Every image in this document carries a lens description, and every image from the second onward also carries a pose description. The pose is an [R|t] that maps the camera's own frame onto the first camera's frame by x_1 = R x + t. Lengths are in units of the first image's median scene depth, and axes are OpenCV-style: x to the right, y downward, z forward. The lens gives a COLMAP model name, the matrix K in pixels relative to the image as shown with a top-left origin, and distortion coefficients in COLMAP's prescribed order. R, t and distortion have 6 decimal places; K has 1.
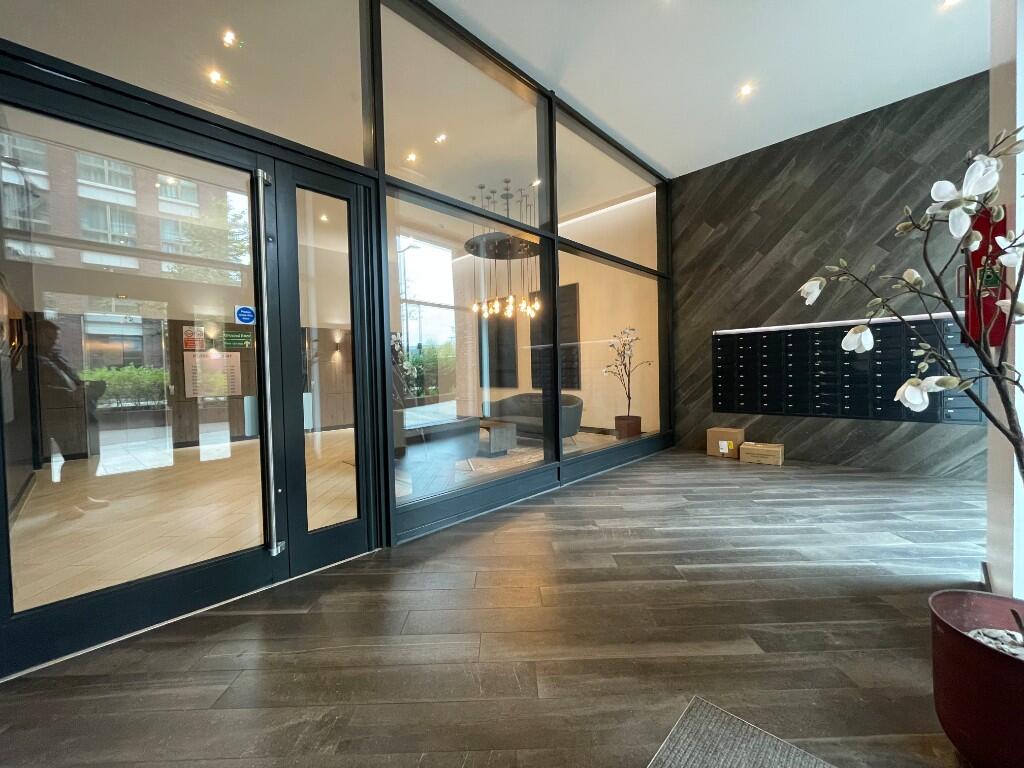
lens RADIAL K [[412.6, 0, 509.9], [0, 412.6, 385.7], [0, 0, 1]] dist [-0.004553, -0.000549]
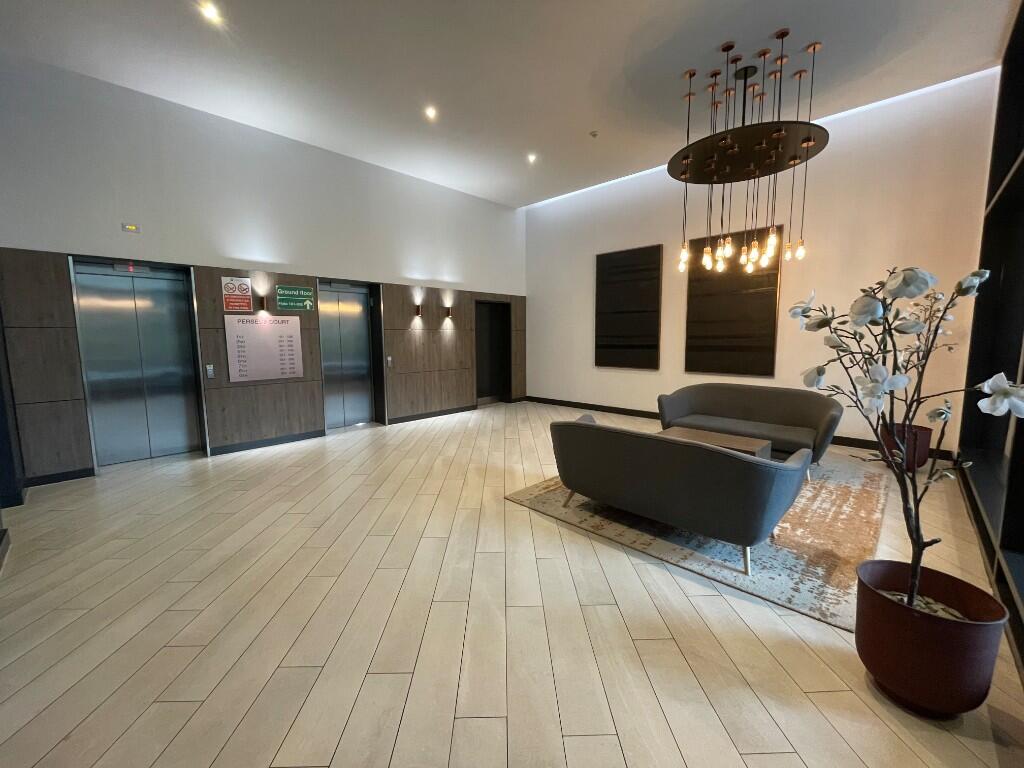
lens RADIAL K [[412.6, 0, 515.3], [0, 412.6, 381.7], [0, 0, 1]] dist [-0.004553, -0.000549]
pose [[0.999911, 0.012110, 0.005559, -0.299407], [-0.012487, 0.997196, 0.073780, -0.027041], [-0.004650, -0.073842, 0.997259, 0.294716]]
